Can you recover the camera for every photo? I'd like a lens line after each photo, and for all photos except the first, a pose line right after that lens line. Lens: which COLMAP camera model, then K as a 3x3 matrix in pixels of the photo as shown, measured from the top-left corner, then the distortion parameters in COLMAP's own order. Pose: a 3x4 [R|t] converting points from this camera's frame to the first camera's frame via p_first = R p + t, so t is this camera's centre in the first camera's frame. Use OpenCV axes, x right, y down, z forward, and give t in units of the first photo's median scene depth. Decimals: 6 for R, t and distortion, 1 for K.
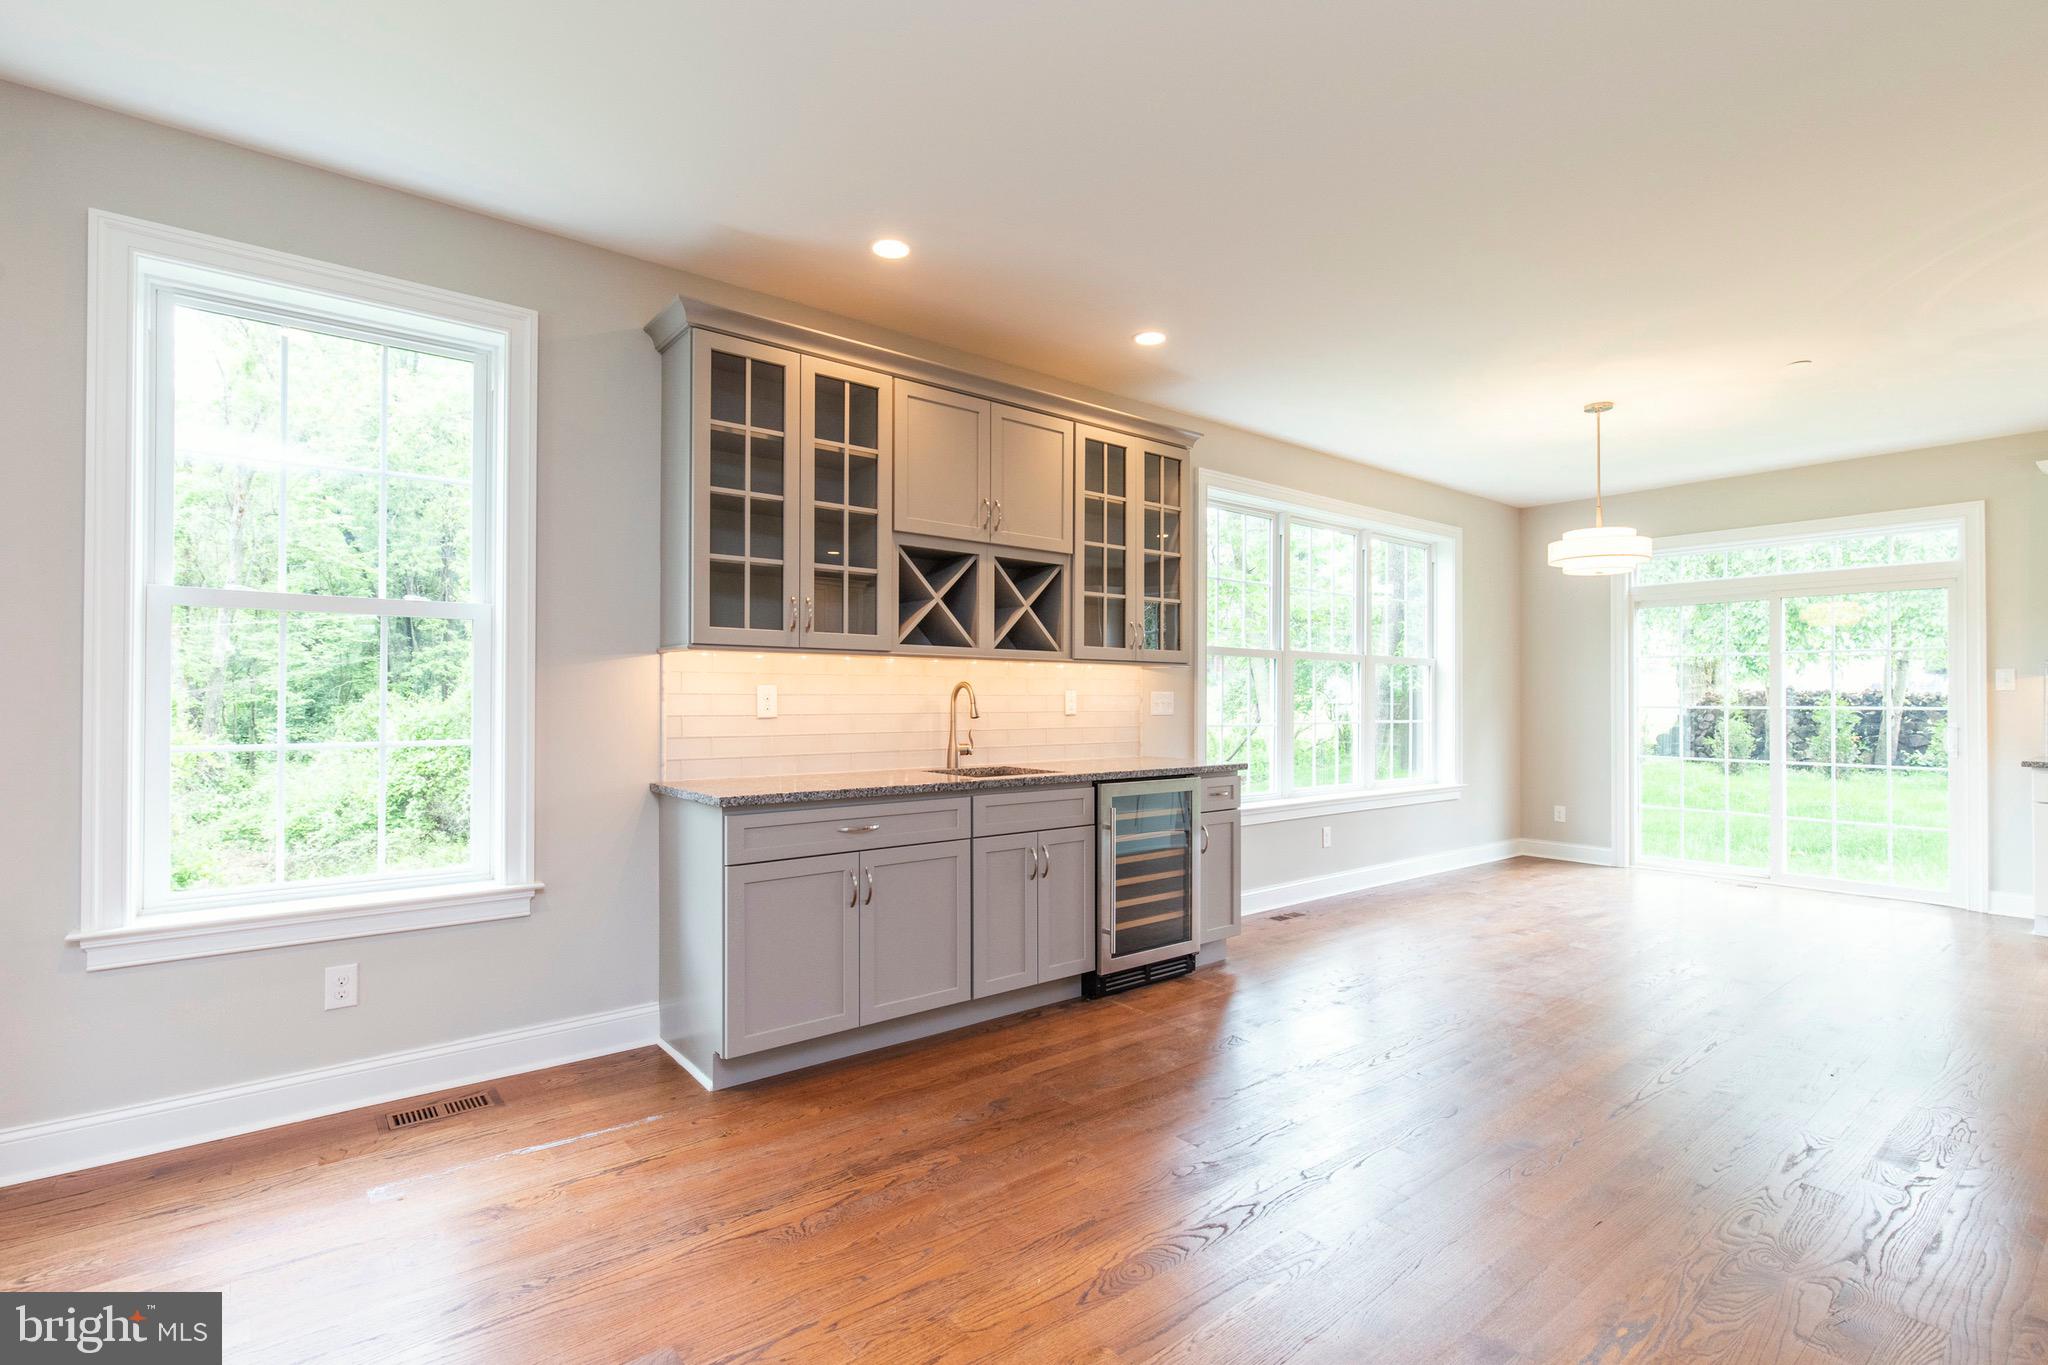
lens RADIAL K [[954.4, 0, 1002.8], [0, 954.4, 687.4], [0, 0, 1]] dist [-0.004303, -0.000516]
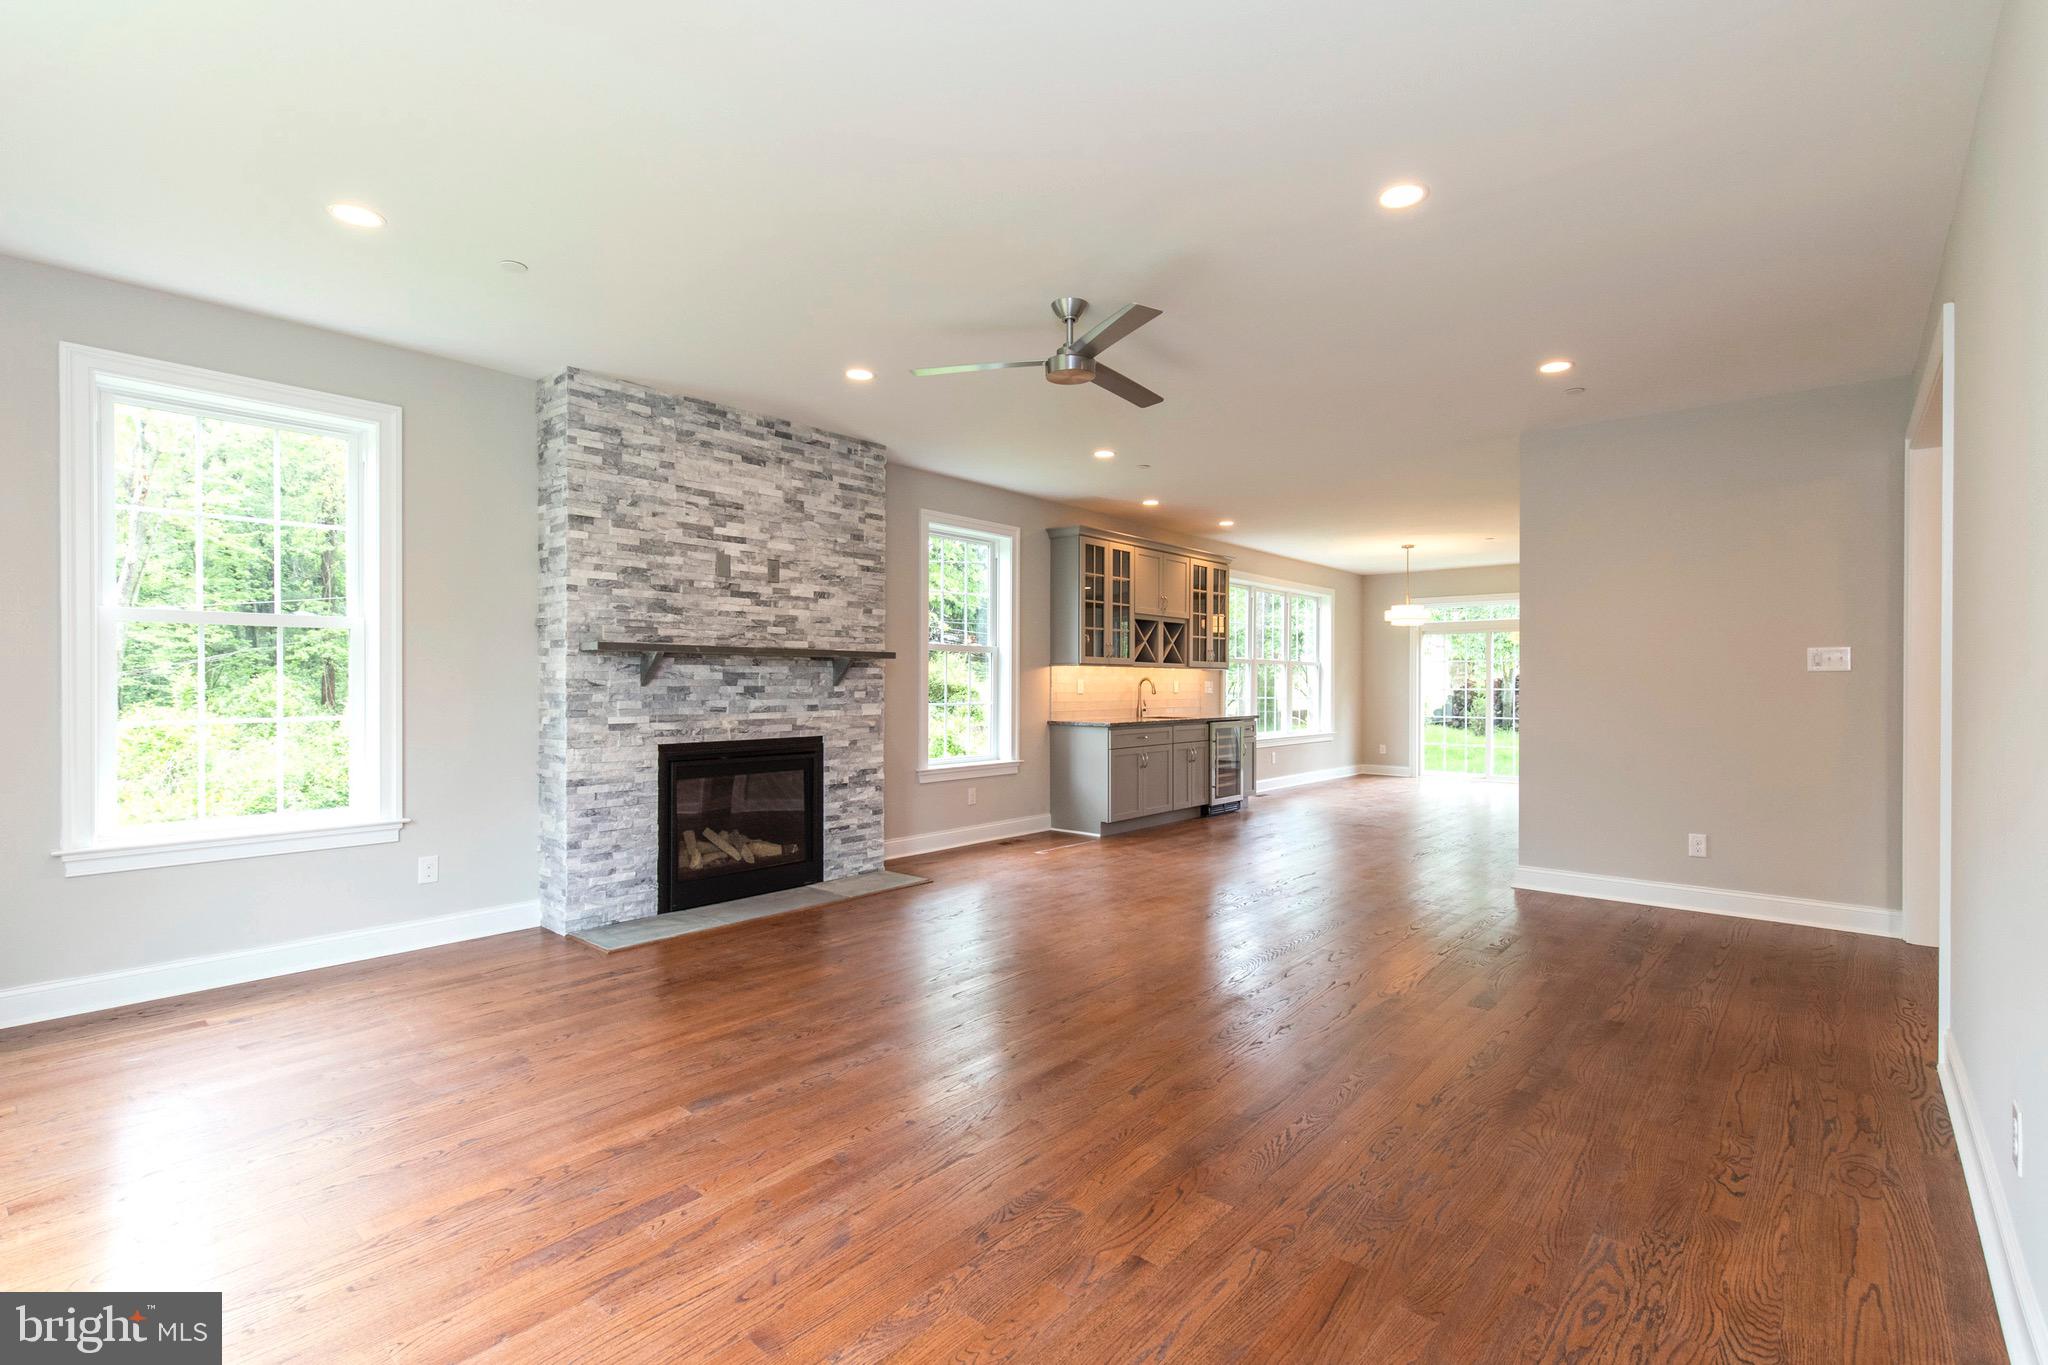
lens RADIAL K [[922.7, 0, 1028.1], [0, 922.7, 687.8], [0, 0, 1]] dist [-0.001045, -0.000328]
pose [[0.982817, -0.000696, 0.184582, -0.745949], [-0.002584, 0.999843, 0.017530, -0.020275], [-0.184566, -0.017706, 0.982661, -1.107086]]
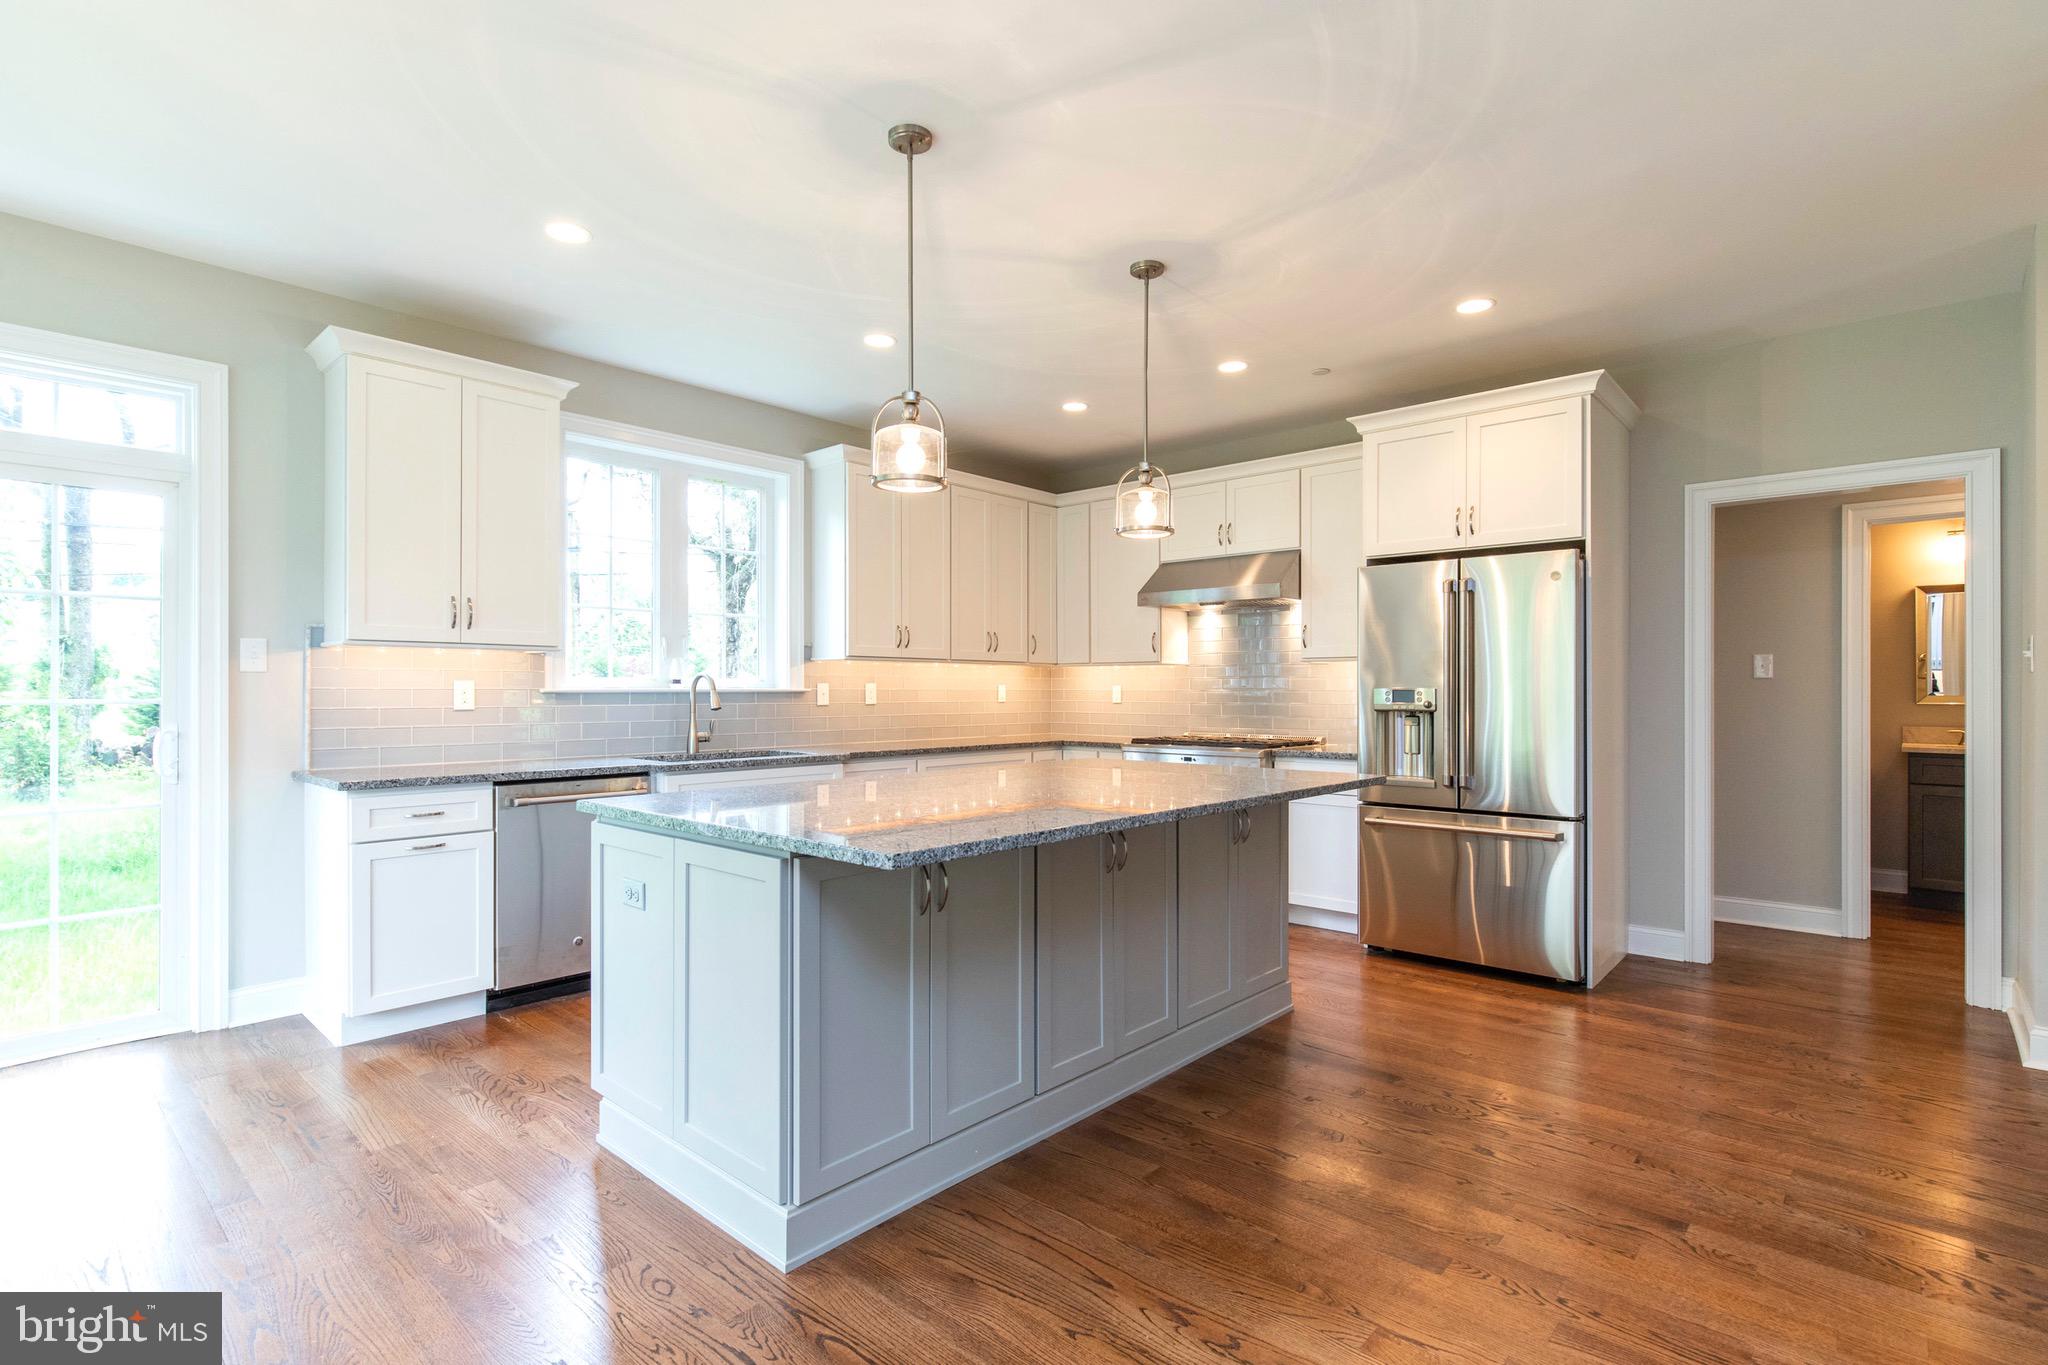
lens RADIAL K [[978.6, 0, 1006.4], [0, 978.6, 686.0], [0, 0, 1]] dist [-0.000603, -0.000148]
pose [[-0.149150, 0.001047, 0.988814, 0.476091], [-0.012796, 0.999914, -0.002988, 0.011451], [-0.988732, -0.013099, -0.149123, 0.859272]]
